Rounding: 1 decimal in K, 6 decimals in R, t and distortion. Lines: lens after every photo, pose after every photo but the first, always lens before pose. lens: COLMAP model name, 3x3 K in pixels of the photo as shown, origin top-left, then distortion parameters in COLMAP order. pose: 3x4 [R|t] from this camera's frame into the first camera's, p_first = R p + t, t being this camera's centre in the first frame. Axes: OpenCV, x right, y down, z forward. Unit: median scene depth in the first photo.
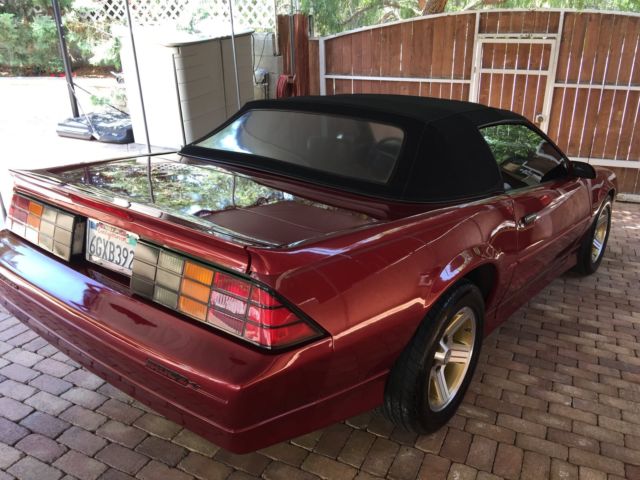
lens RADIAL K [[536.9, 0, 324.8], [0, 536.9, 251.3], [0, 0, 1]] dist [0.103067, -0.153876]
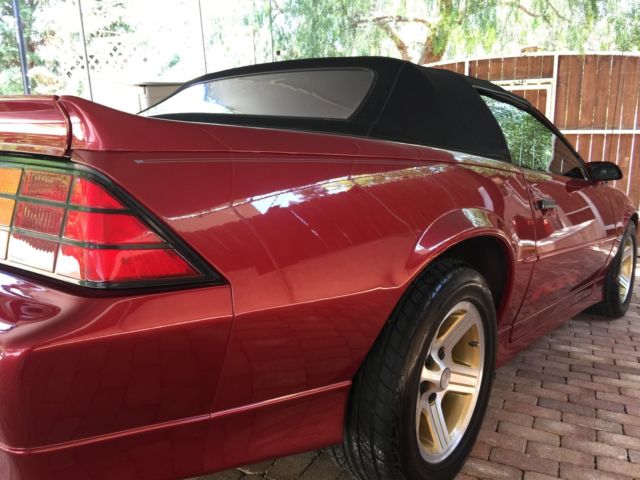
lens RADIAL K [[542.1, 0, 317.6], [0, 542.1, 261.6], [0, 0, 1]] dist [0.087990, -0.152312]
pose [[0.999914, -0.009348, -0.009228, 0.044631], [0.007826, 0.988182, -0.153085, 0.090059], [0.010549, 0.152999, 0.988170, 0.179266]]
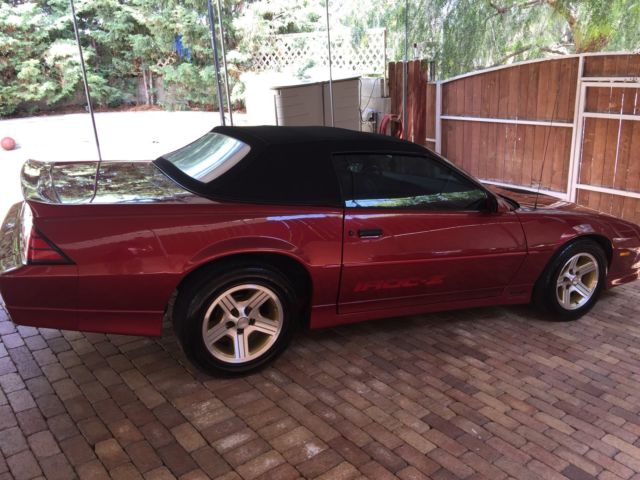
lens RADIAL K [[536.9, 0, 324.8], [0, 536.9, 251.3], [0, 0, 1]] dist [0.103067, -0.153876]
pose [[0.903708, 0.128312, -0.408470, 0.526241], [-0.157719, 0.986714, -0.038987, 0.028037], [0.398041, 0.099656, 0.911939, -0.063489]]
